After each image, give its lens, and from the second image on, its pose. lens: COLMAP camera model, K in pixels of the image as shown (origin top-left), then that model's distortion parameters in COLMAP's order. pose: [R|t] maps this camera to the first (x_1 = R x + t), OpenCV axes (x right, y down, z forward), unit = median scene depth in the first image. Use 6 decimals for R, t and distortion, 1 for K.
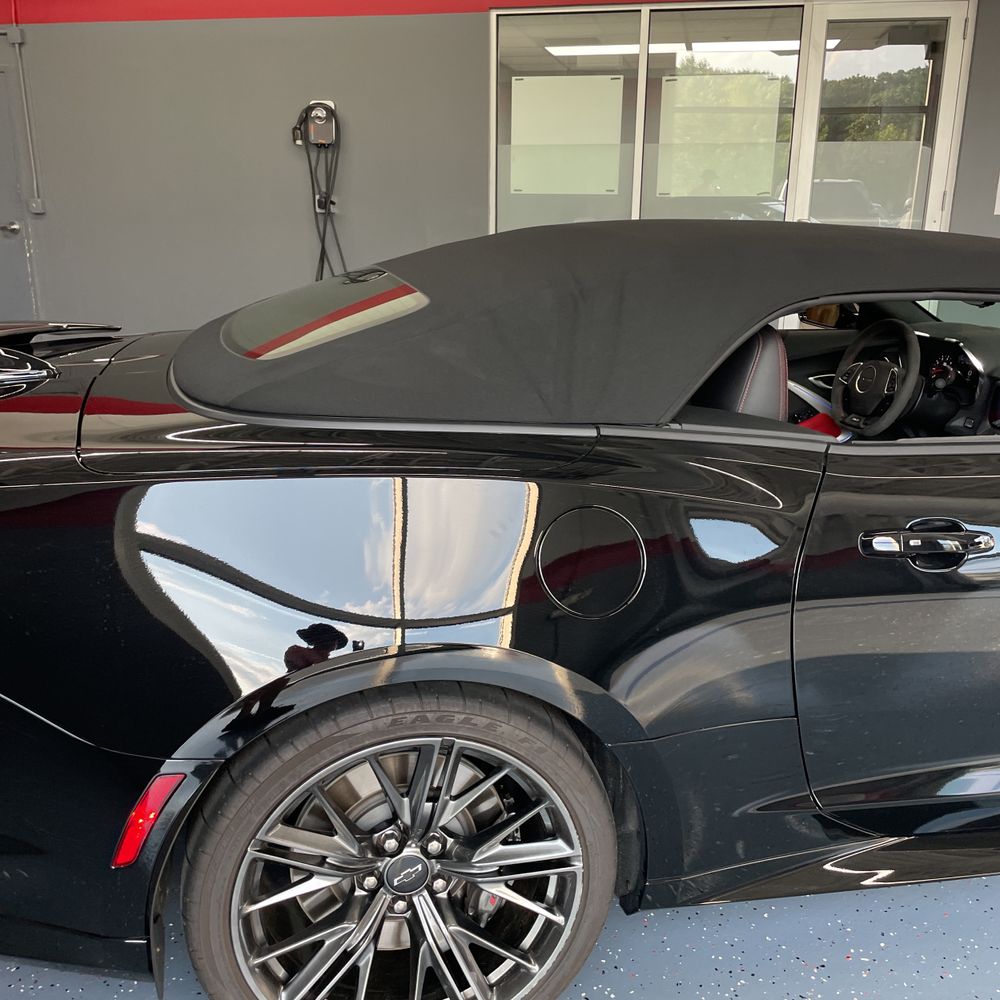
lens RADIAL K [[1011.8, 0, 500.0], [0, 1011.8, 500.0], [0, 0, 1]] dist [0.086240, -0.120448]
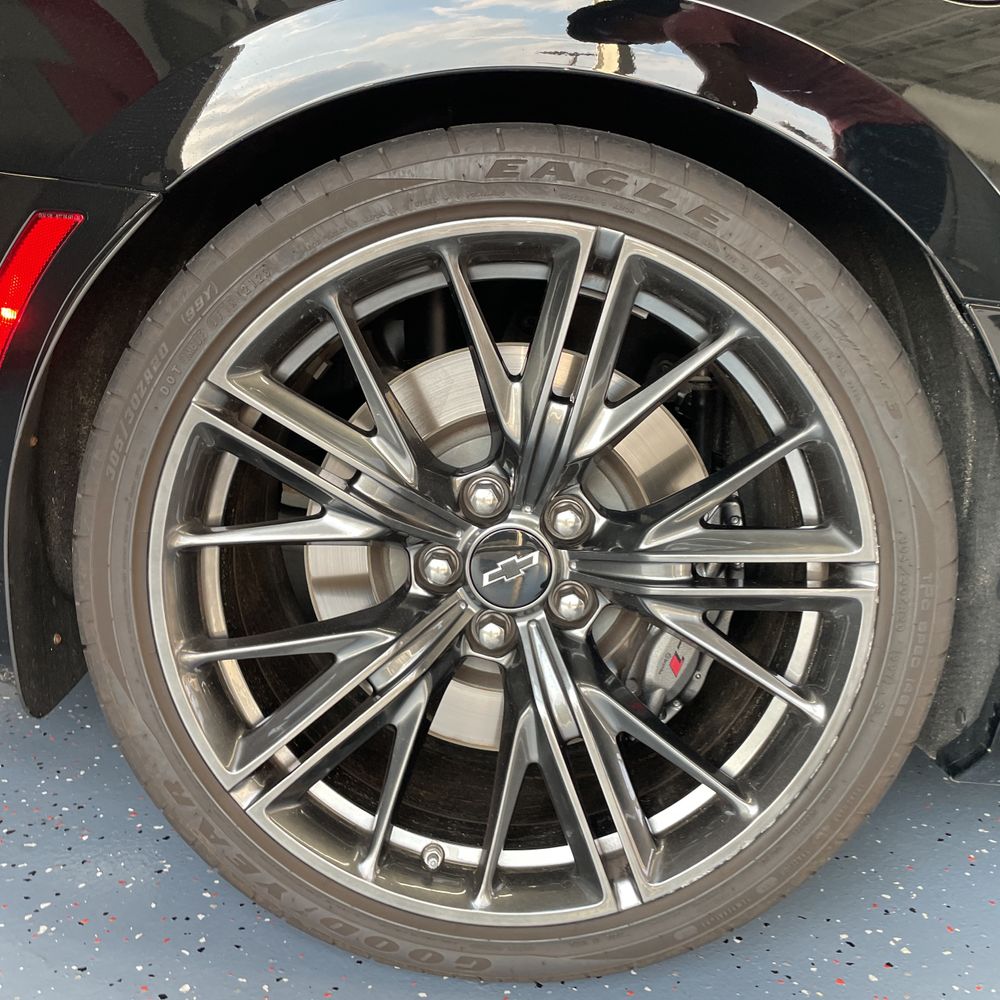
lens RADIAL K [[1011.8, 0, 500.0], [0, 1011.8, 500.0], [0, 0, 1]] dist [0.086240, -0.120448]
pose [[0.966187, 0.088293, -0.242254, 0.023954], [-0.114753, 0.988612, -0.097359, 0.383207], [0.230899, 0.121866, 0.965316, 0.506406]]
